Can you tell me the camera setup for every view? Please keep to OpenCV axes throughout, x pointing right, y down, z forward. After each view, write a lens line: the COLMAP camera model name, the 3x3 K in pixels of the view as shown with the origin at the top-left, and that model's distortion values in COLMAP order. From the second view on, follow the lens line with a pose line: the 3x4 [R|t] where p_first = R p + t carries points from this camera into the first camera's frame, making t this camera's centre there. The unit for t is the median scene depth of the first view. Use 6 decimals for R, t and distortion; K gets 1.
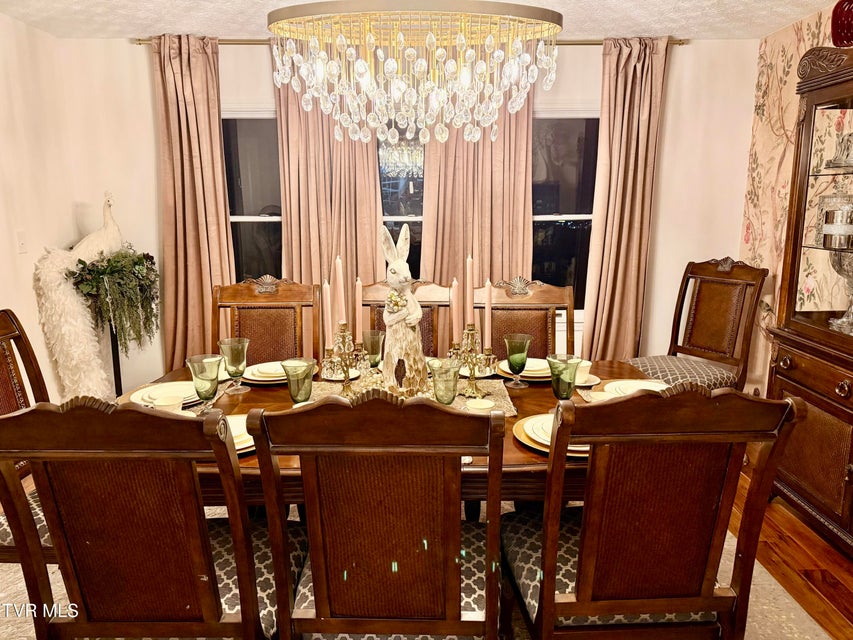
lens RADIAL K [[607.5, 0, 430.6], [0, 607.5, 317.3], [0, 0, 1]] dist [0.120023, -0.140912]
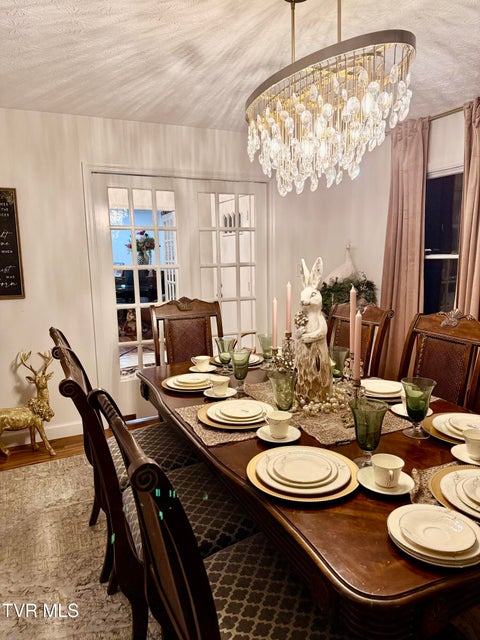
lens RADIAL K [[455.8, 0, 240.0], [0, 455.8, 320.0], [0, 0, 1]] dist [0.120023, -0.140912]
pose [[0.404855, 0.151888, -0.901678, 0.689026], [-0.178343, 0.980286, 0.085054, -0.079849], [0.896820, 0.126373, 0.423962, 0.475505]]
